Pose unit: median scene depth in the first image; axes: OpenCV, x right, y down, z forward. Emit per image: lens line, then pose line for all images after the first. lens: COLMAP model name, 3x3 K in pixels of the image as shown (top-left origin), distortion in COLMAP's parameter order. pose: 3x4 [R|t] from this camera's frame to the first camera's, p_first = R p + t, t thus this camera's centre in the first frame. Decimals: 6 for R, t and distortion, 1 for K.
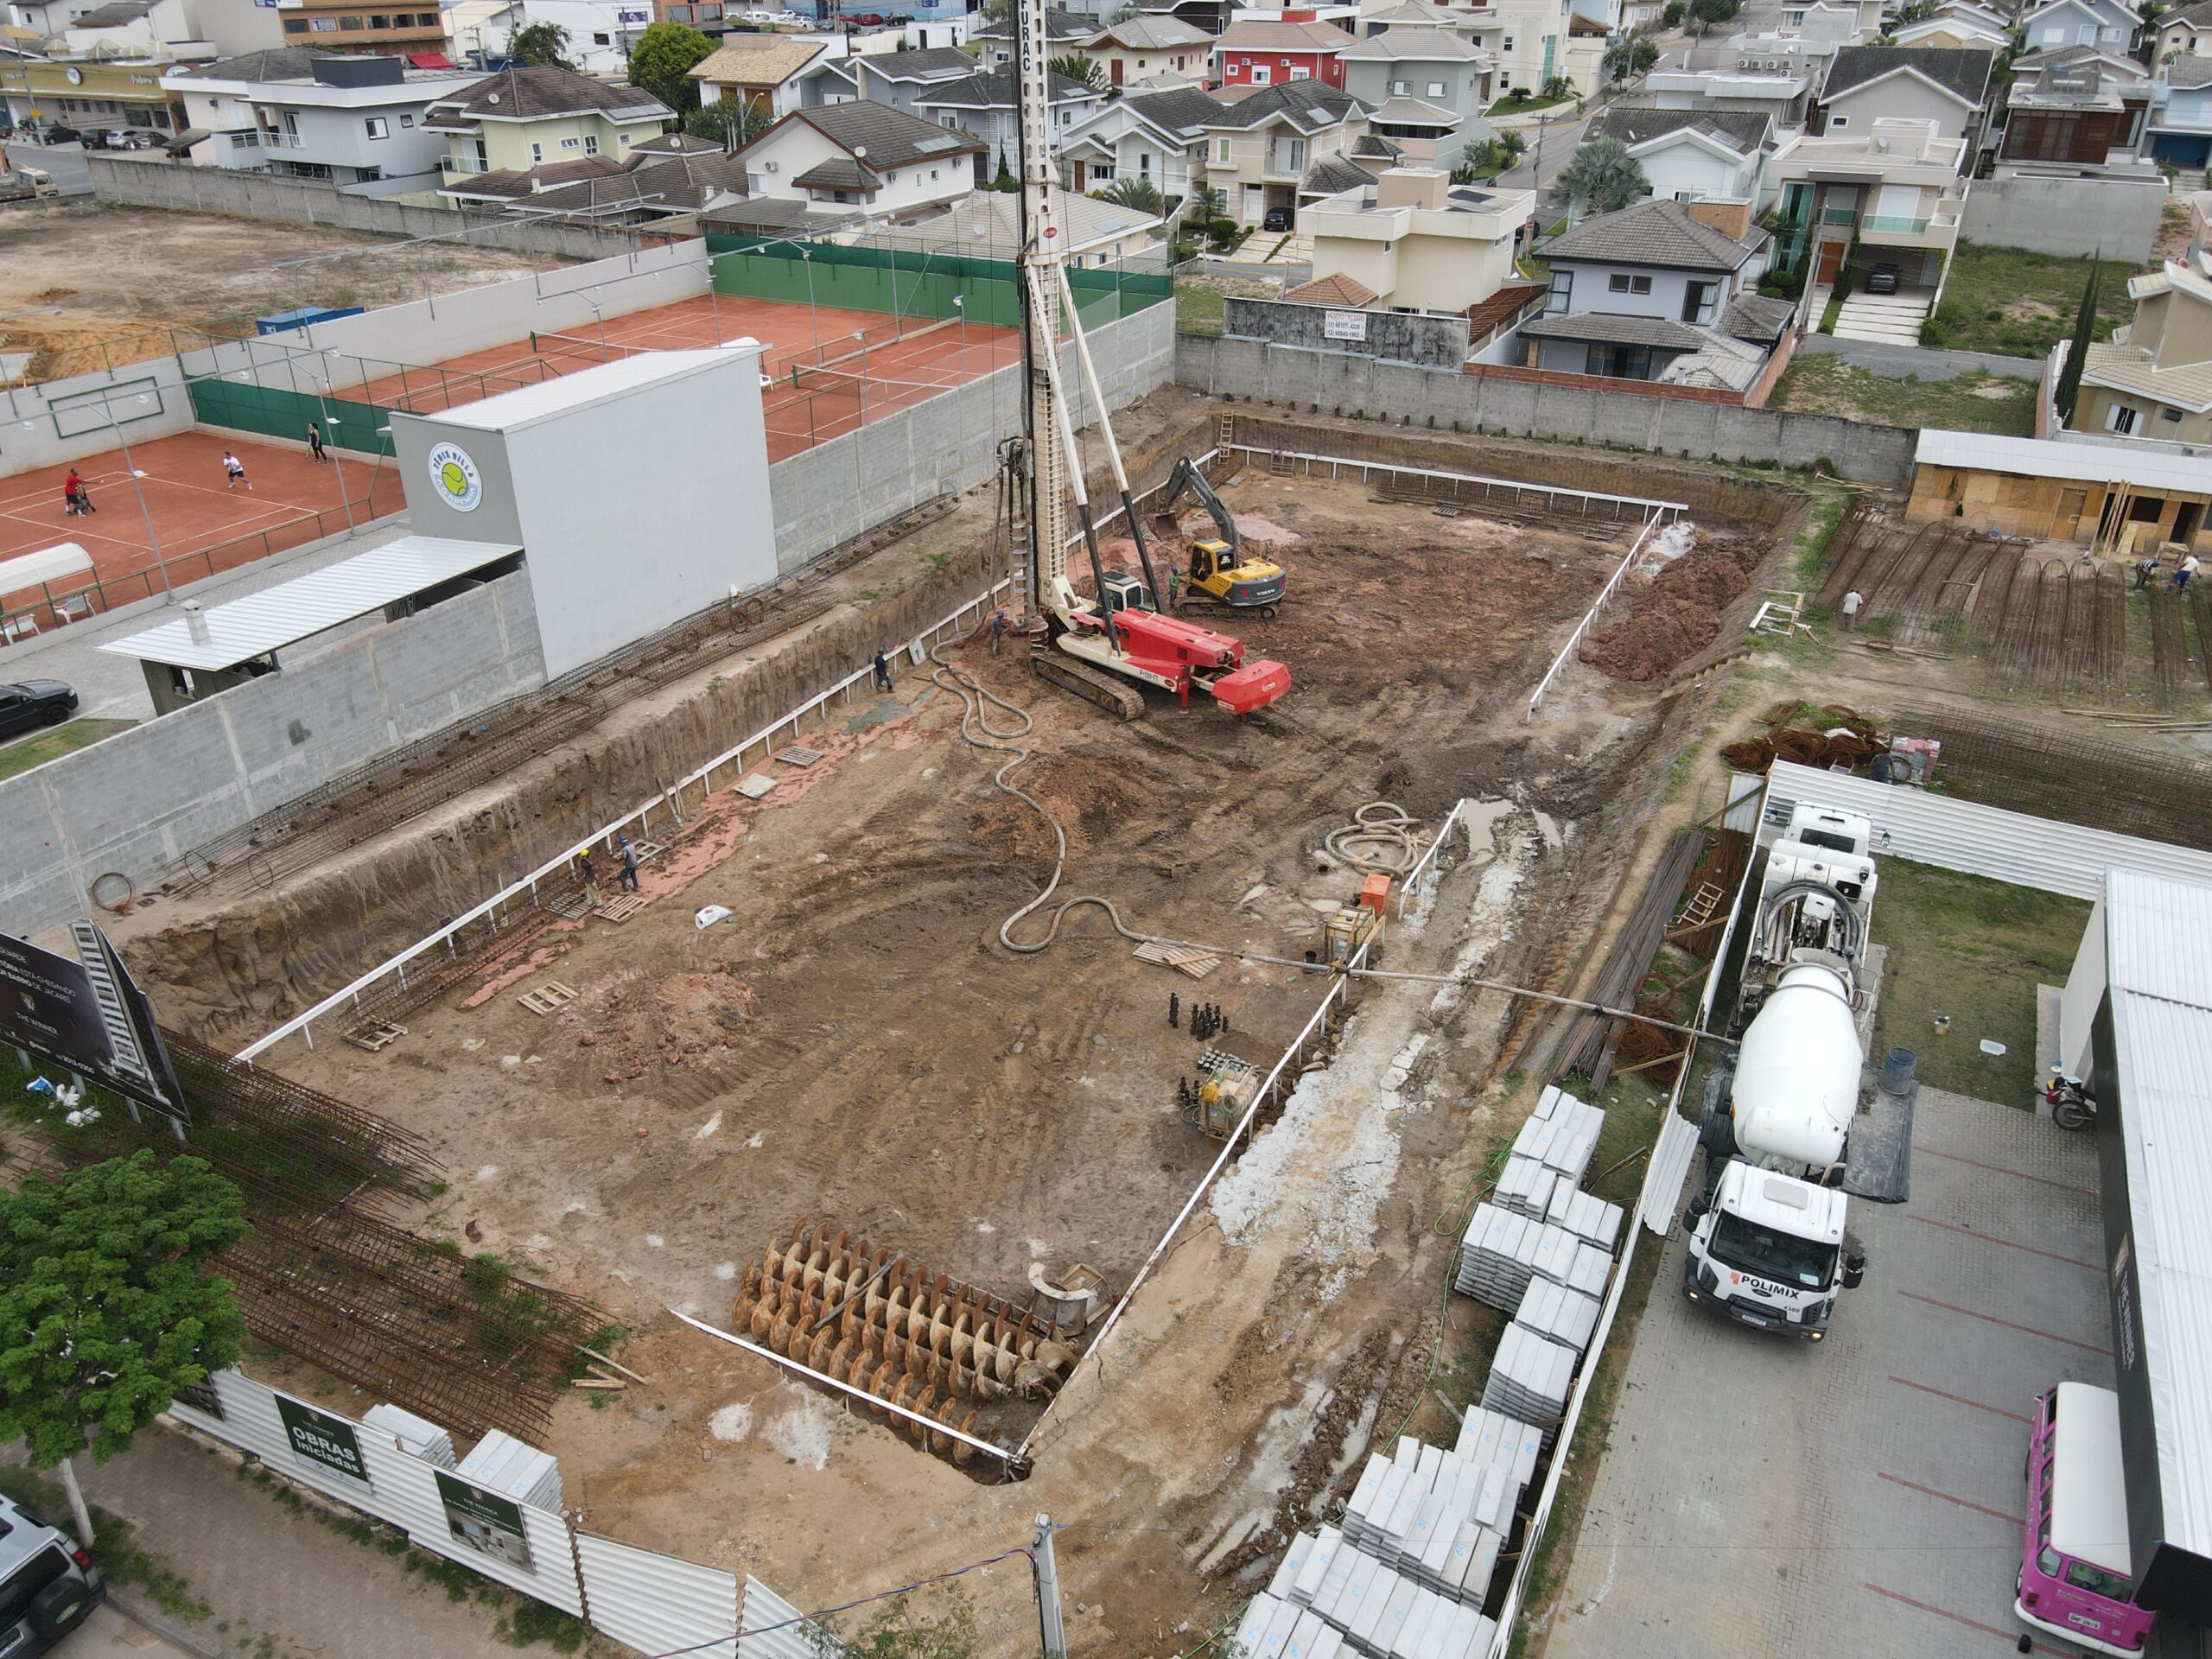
lens RADIAL K [[1623.2, 0, 1095.6], [0, 1623.2, 830.2], [0, 0, 1]] dist [0.001945, 0.017659]
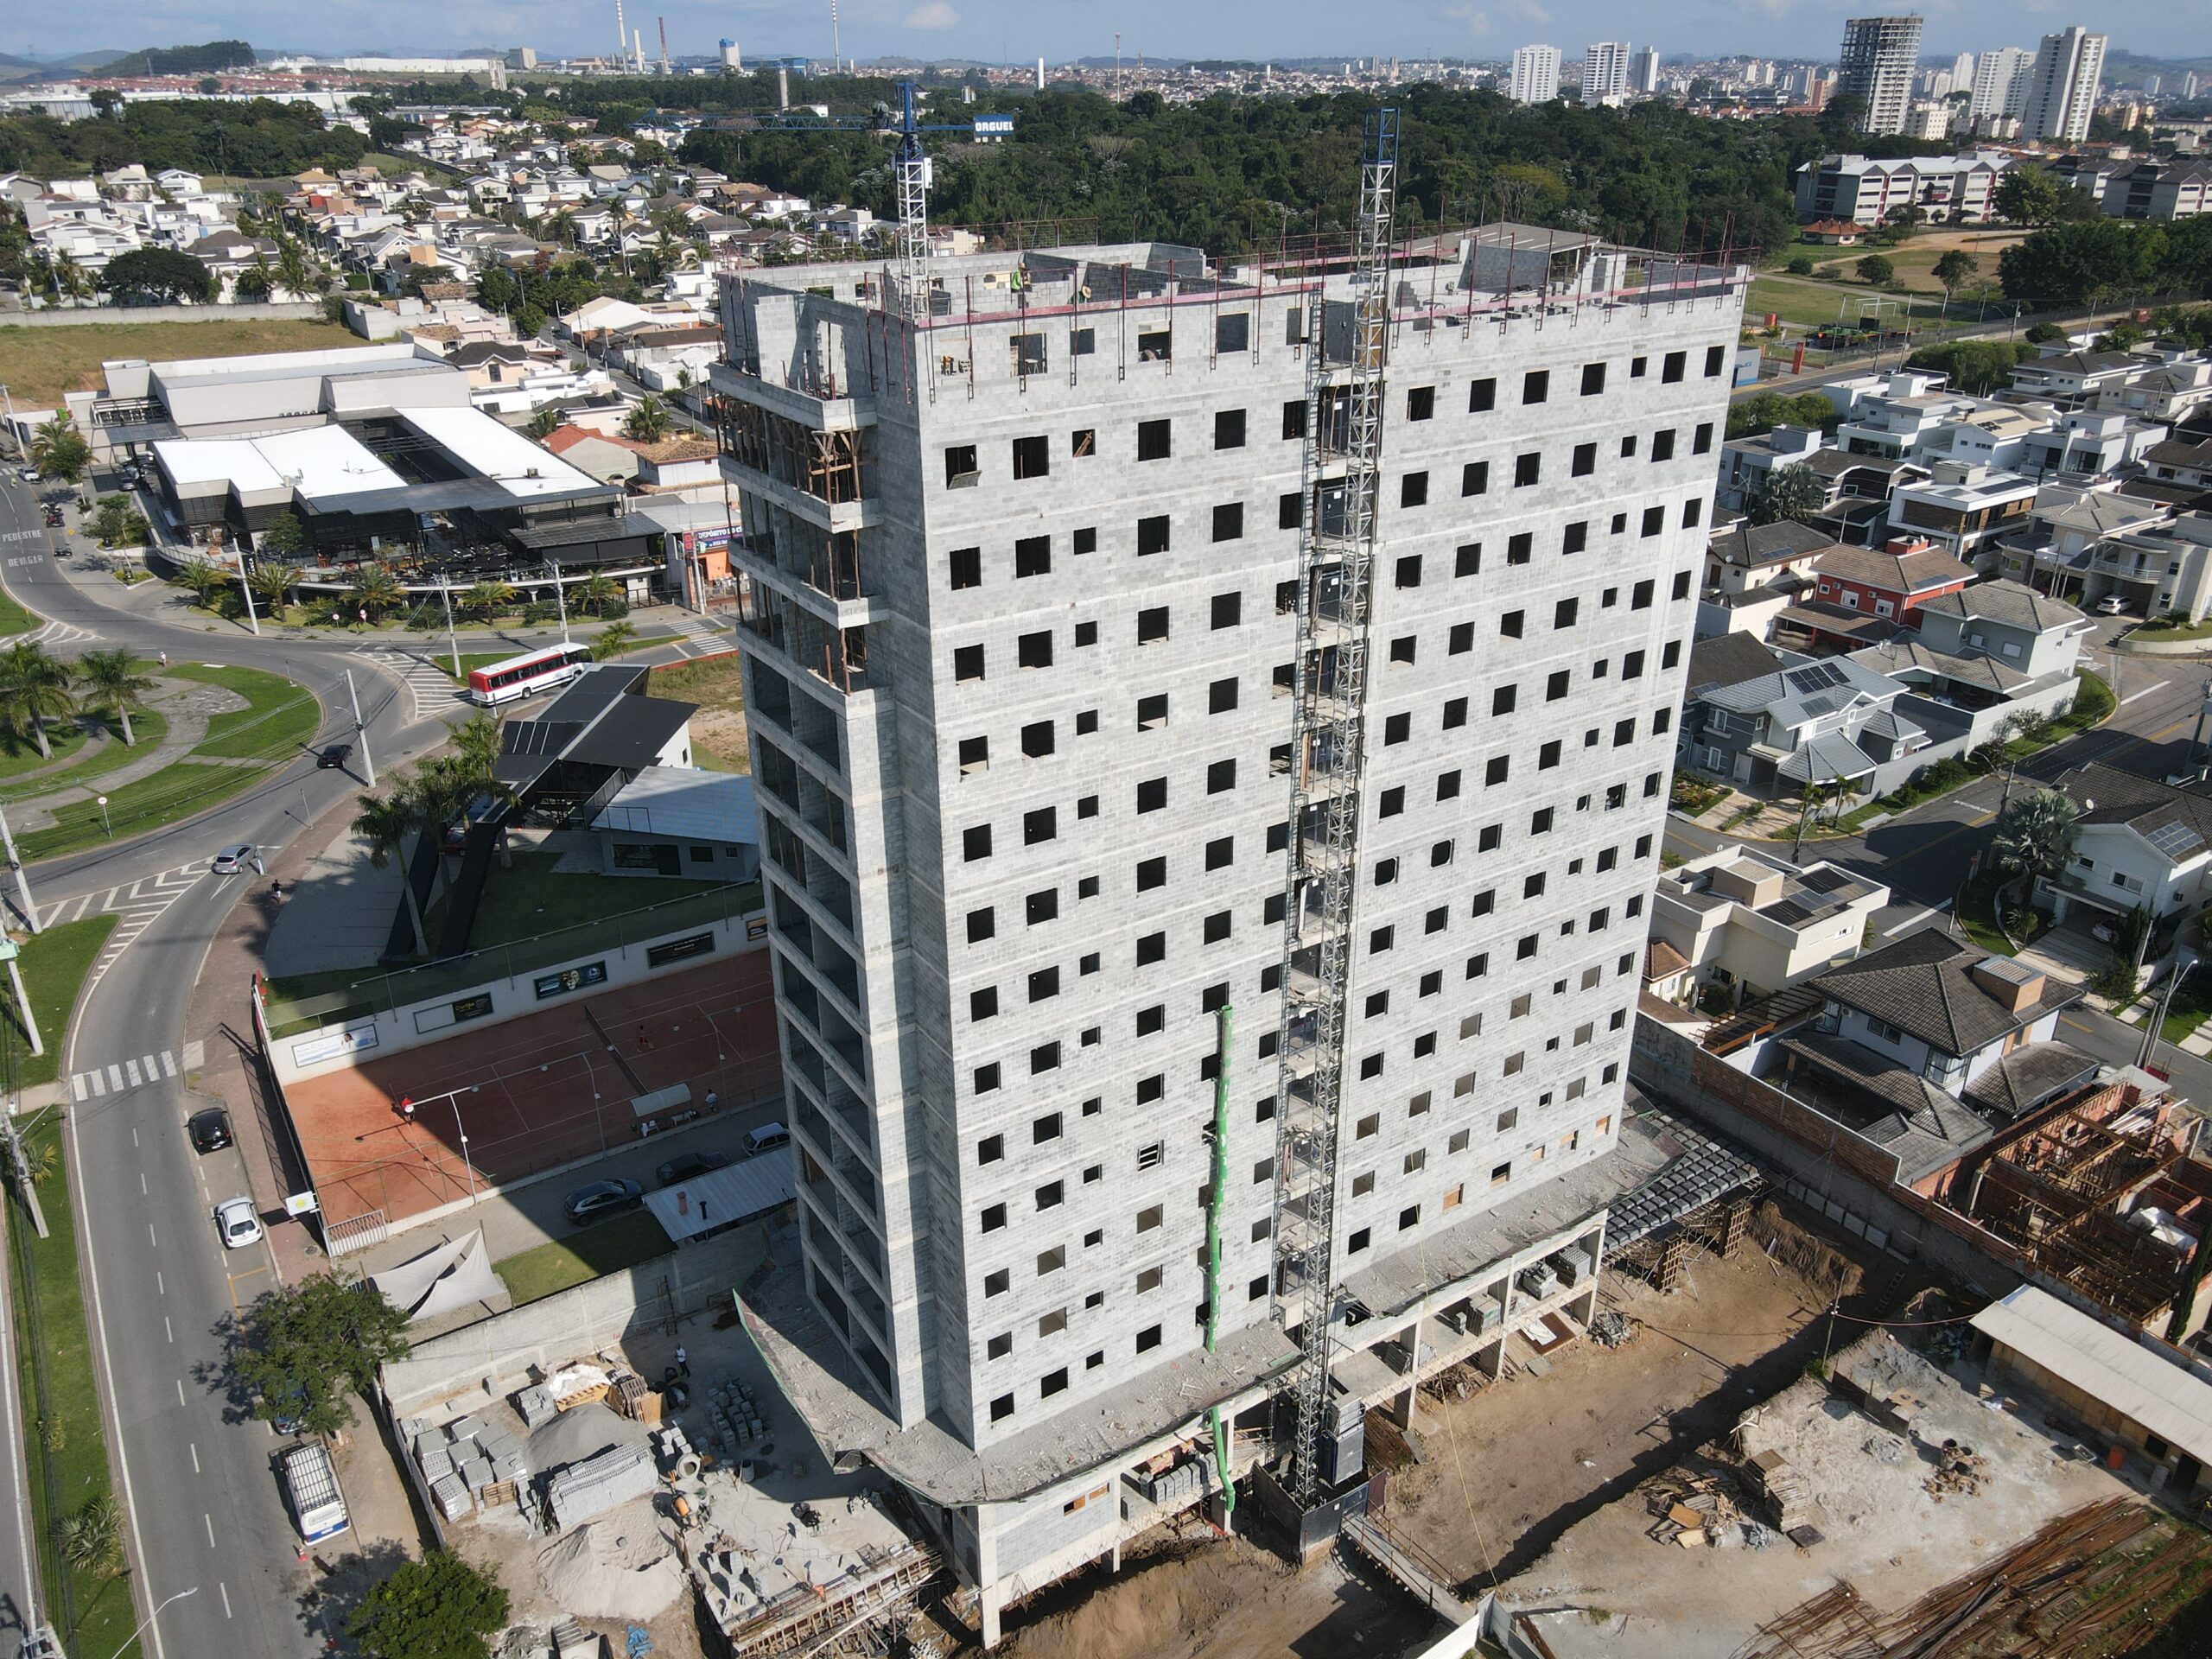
lens RADIAL K [[1623.2, 0, 1096.7], [0, 1623.2, 829.0], [0, 0, 1]] dist [0.001945, 0.017659]
pose [[0.865459, 0.201641, -0.458608, 0.367349], [-0.232591, 0.972508, -0.011340, -0.353687], [0.443714, 0.116482, 0.888566, -0.307317]]
